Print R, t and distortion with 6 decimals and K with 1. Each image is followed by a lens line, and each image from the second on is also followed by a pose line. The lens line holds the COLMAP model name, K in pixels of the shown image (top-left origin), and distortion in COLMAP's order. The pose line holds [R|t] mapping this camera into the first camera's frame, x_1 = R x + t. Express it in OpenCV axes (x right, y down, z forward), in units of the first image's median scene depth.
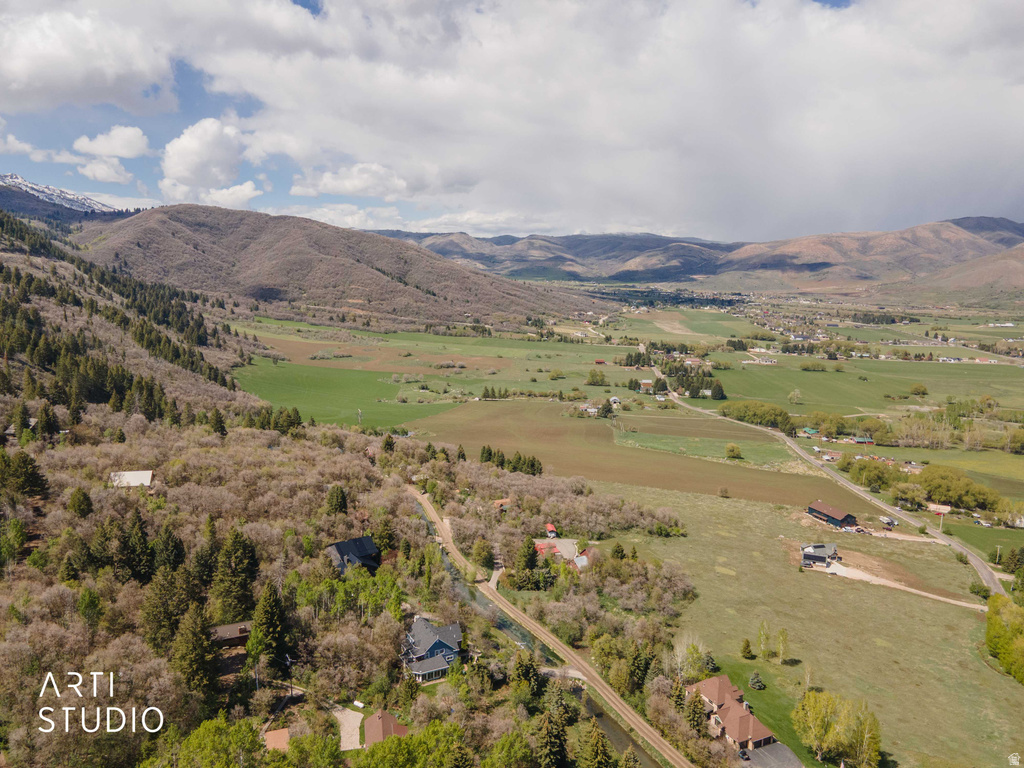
lens RADIAL K [[741.0, 0, 507.5], [0, 741.0, 378.3], [0, 0, 1]] dist [0.044381, 0.000419]
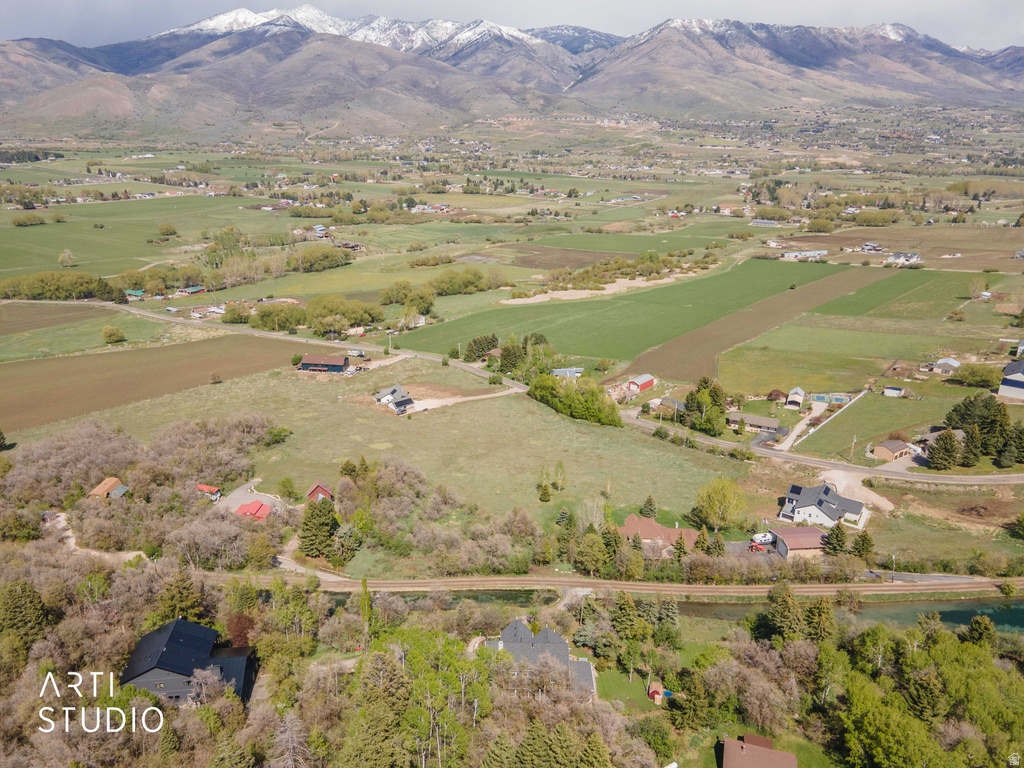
lens RADIAL K [[741.0, 0, 507.5], [0, 741.0, 378.3], [0, 0, 1]] dist [0.044381, 0.000419]
pose [[0.445982, -0.317634, 0.836784, -0.152266], [0.133957, 0.948069, 0.288481, -0.026607], [-0.884961, -0.016565, 0.465371, 0.173062]]
